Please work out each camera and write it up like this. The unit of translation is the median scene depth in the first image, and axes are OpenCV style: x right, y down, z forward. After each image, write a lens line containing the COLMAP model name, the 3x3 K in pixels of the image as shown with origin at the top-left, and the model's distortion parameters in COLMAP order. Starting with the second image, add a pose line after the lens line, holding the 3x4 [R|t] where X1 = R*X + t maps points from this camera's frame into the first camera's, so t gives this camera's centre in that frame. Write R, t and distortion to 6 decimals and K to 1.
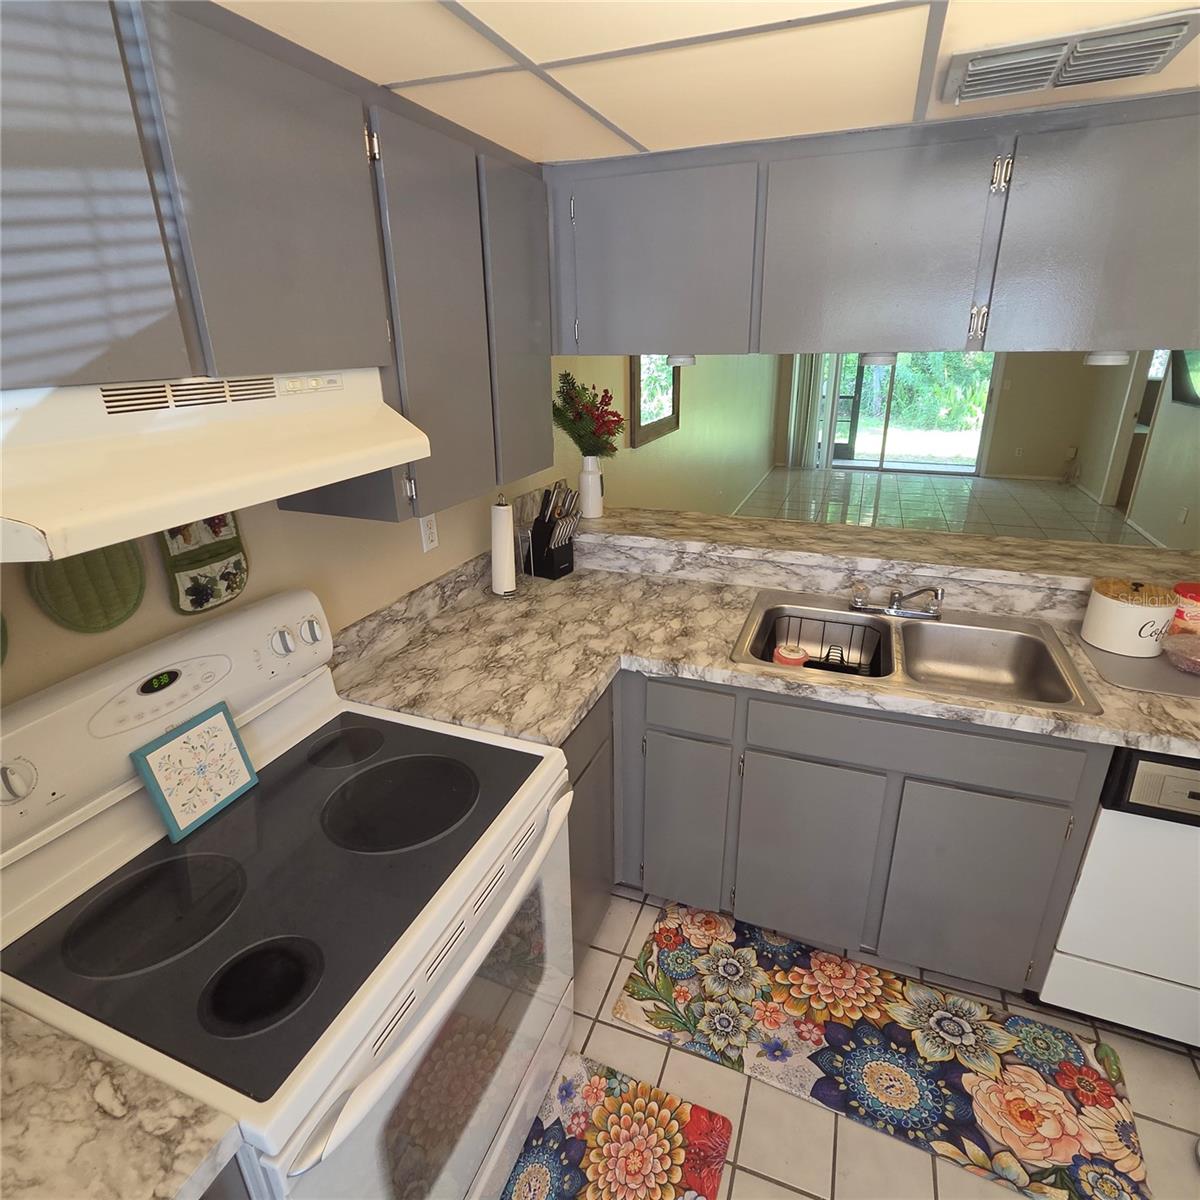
lens RADIAL K [[664.3, 0, 623.3], [0, 664.3, 591.7], [0, 0, 1]] dist [0.005256, -0.002349]
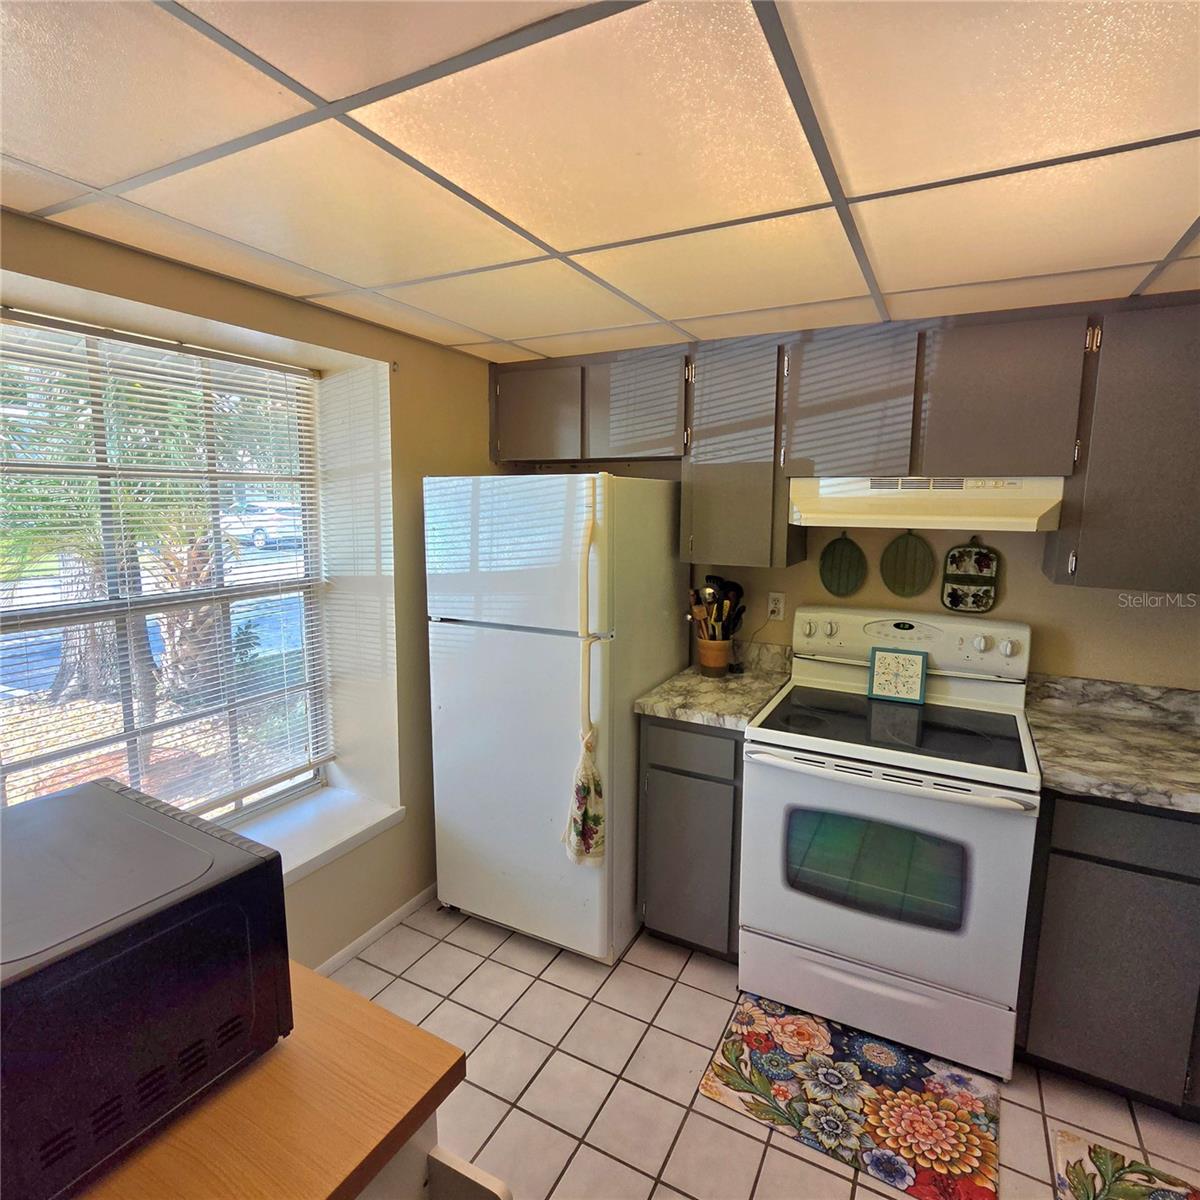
lens RADIAL K [[664.3, 0, 623.3], [0, 664.3, 591.7], [0, 0, 1]] dist [0.005256, -0.002349]
pose [[-0.120445, 0.145734, -0.981965, 1.047215], [-0.367265, 0.912441, 0.180464, -0.007997], [0.922285, 0.382377, -0.056376, 0.228086]]
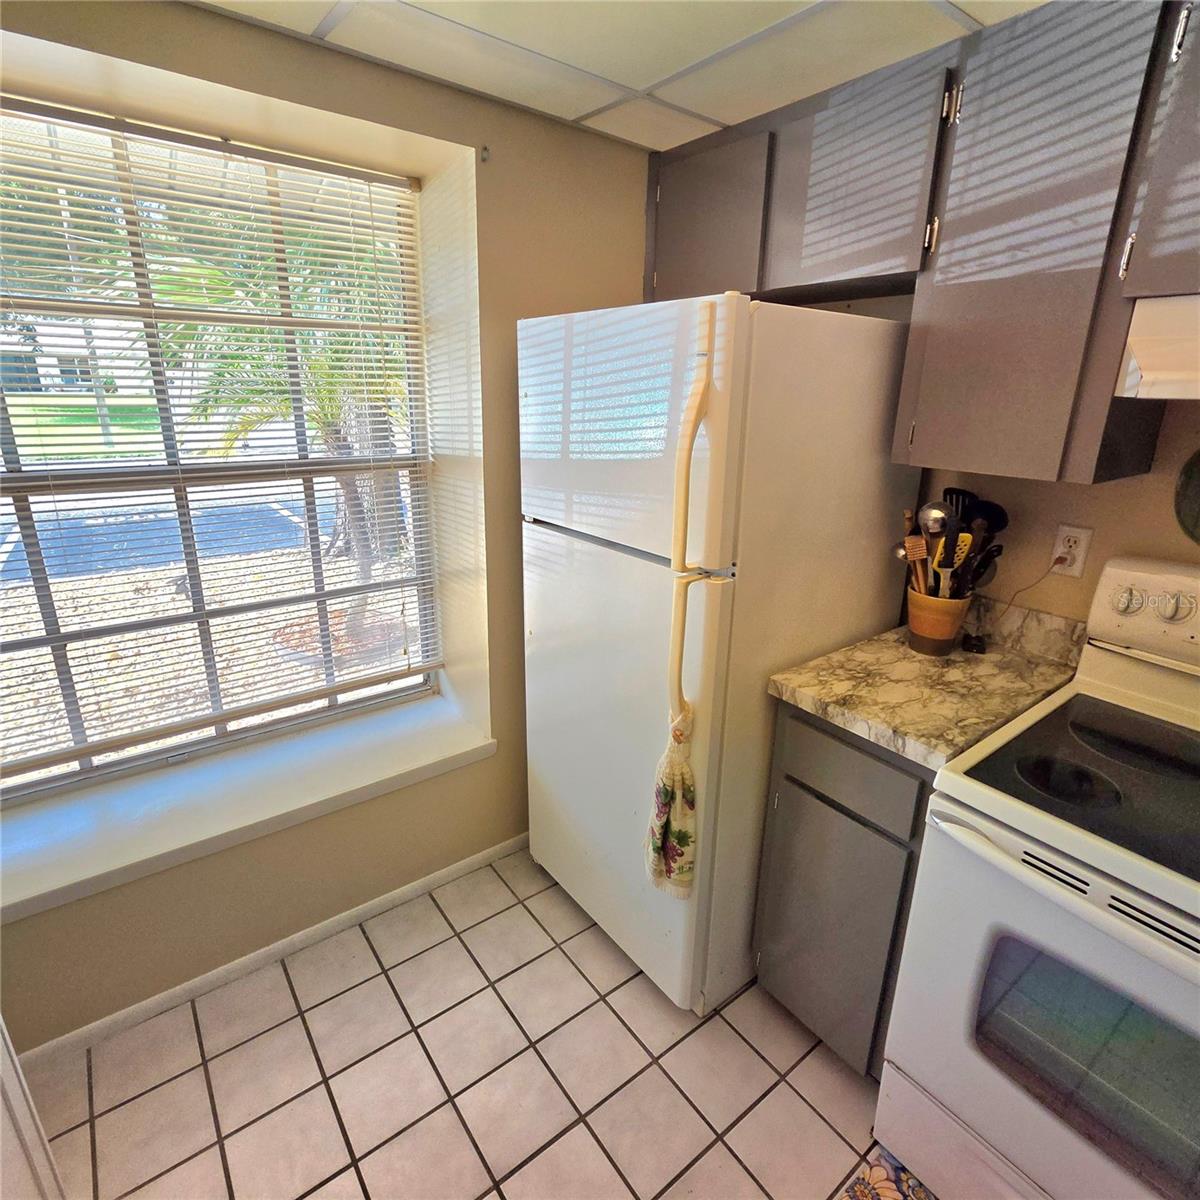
lens RADIAL K [[664.3, 0, 623.3], [0, 664.3, 591.7], [0, 0, 1]] dist [0.005256, -0.002349]
pose [[-0.527098, 0.255191, -0.810583, 0.480823], [-0.324091, 0.821392, 0.469341, -0.007824], [0.785578, 0.510092, -0.350249, 0.367407]]
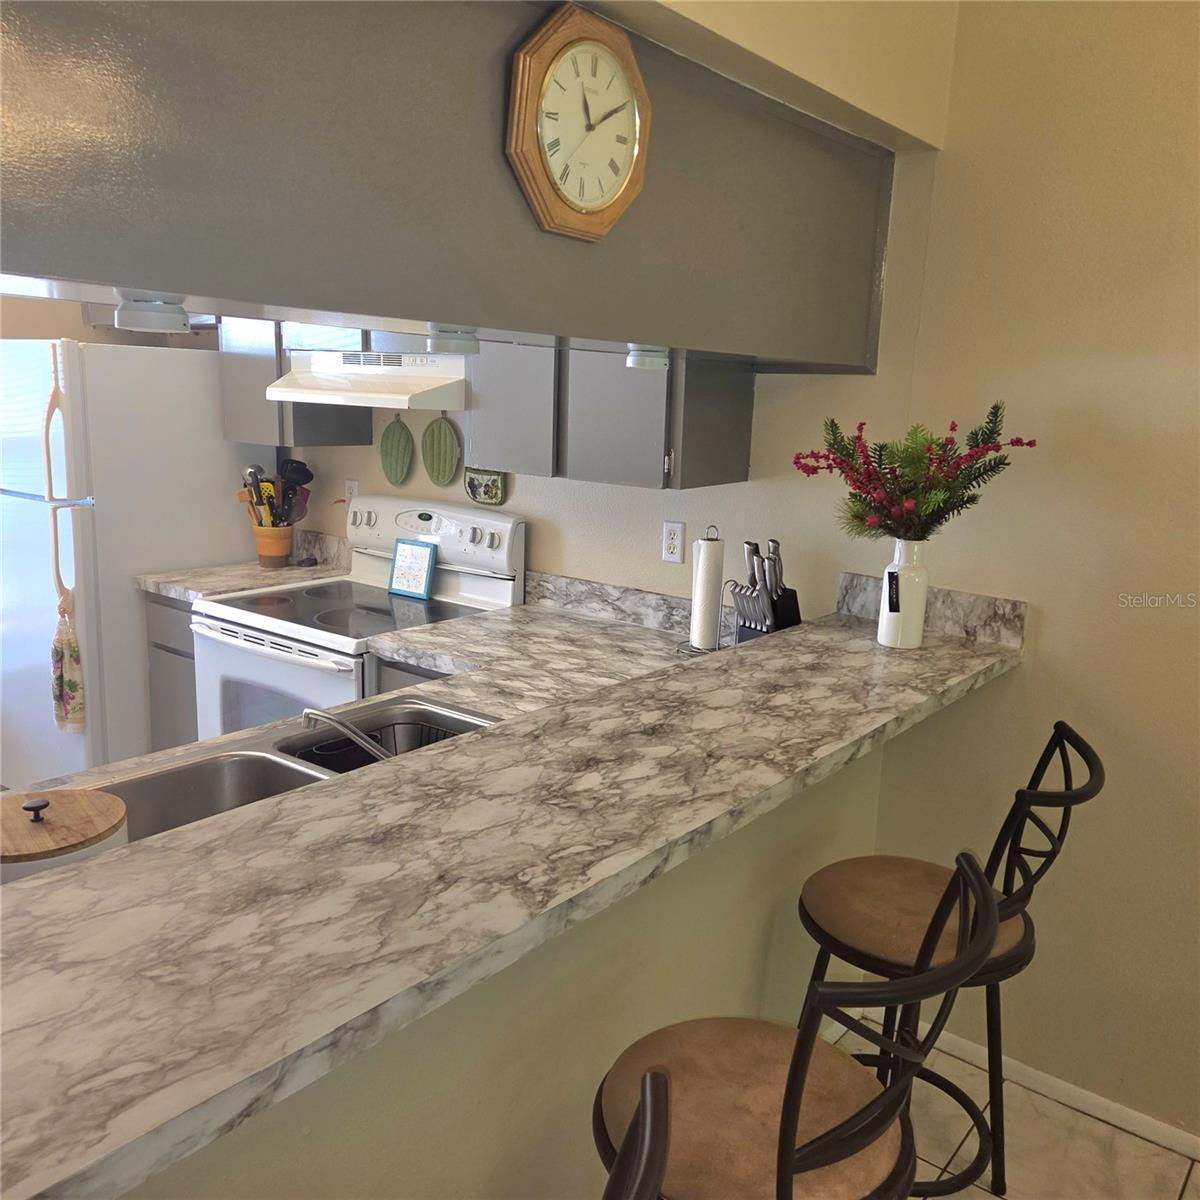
lens RADIAL K [[1077.2, 0, 613.0], [0, 1077.2, 602.6], [0, 0, 1]] dist [0.094676, -0.085825]
pose [[-0.308518, 0.184889, -0.933077, 1.541298], [-0.373742, 0.878478, 0.297646, -0.576207], [0.874719, 0.440559, -0.201926, 1.676451]]
